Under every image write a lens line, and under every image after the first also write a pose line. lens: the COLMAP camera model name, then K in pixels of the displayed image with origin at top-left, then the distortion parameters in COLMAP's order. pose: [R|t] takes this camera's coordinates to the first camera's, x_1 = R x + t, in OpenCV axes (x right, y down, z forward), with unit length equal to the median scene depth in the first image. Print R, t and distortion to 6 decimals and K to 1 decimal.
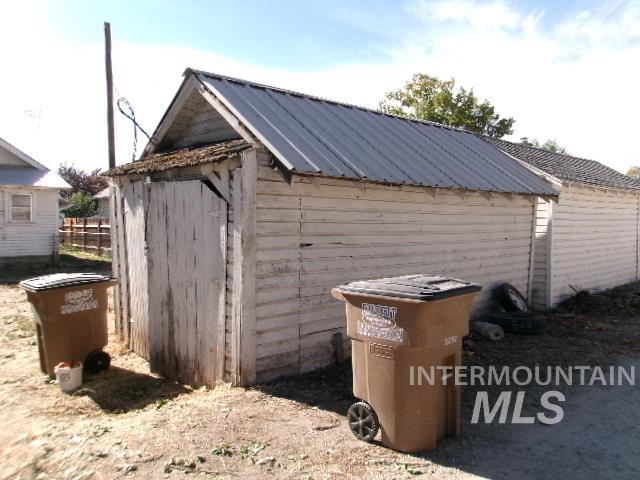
lens RADIAL K [[502.0, 0, 323.3], [0, 502.0, 234.6], [0, 0, 1]] dist [-0.010601, 0.039305]
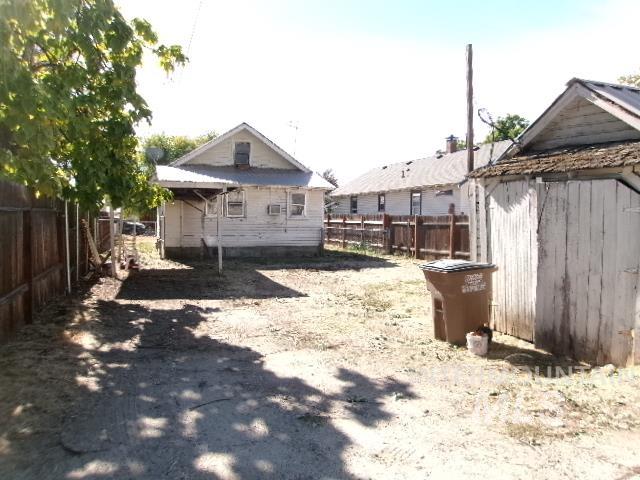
lens RADIAL K [[502.0, 0, 326.1], [0, 502.0, 231.0], [0, 0, 1]] dist [-0.010601, 0.039305]
pose [[0.935157, 0.018903, -0.353729, -0.376268], [-0.019761, 0.999804, 0.001185, 0.014905], [0.353682, 0.005882, 0.935347, -0.229540]]
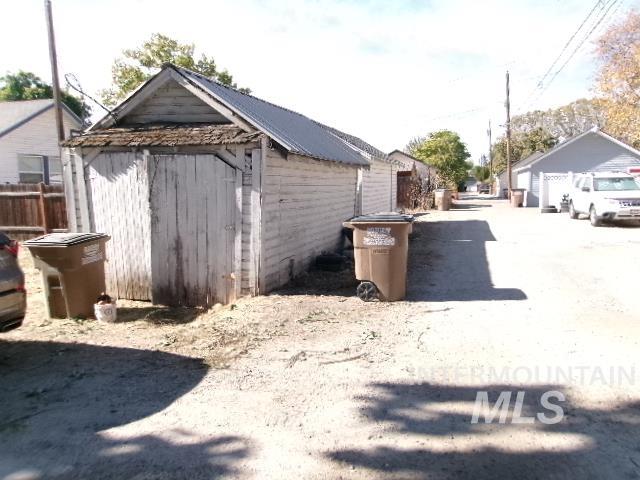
lens RADIAL K [[502.0, 0, 324.6], [0, 502.0, 238.8], [0, 0, 1]] dist [-0.010601, 0.039305]
pose [[0.857720, -0.067043, 0.509727, -0.587473], [0.026420, 0.995899, 0.086531, 0.007857], [-0.513438, -0.060753, 0.855973, -0.292974]]
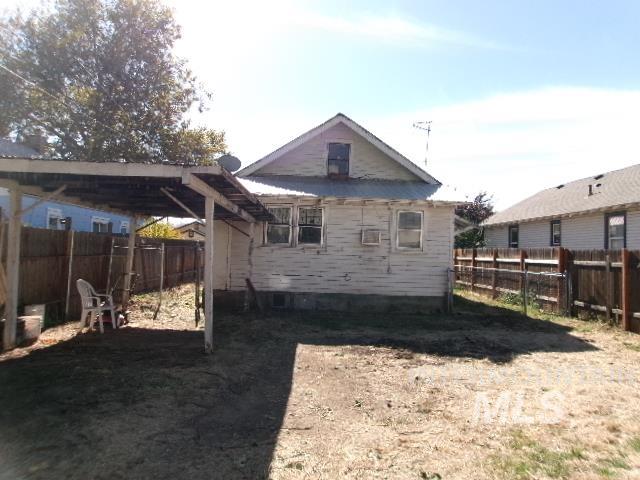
lens RADIAL K [[502.0, 0, 328.9], [0, 502.0, 227.9], [0, 0, 1]] dist [-0.010601, 0.039305]
pose [[0.778341, -0.007820, -0.627793, -0.702637], [-0.046398, 0.996472, -0.069937, 0.001994], [0.626125, 0.083563, 0.775232, 1.072226]]
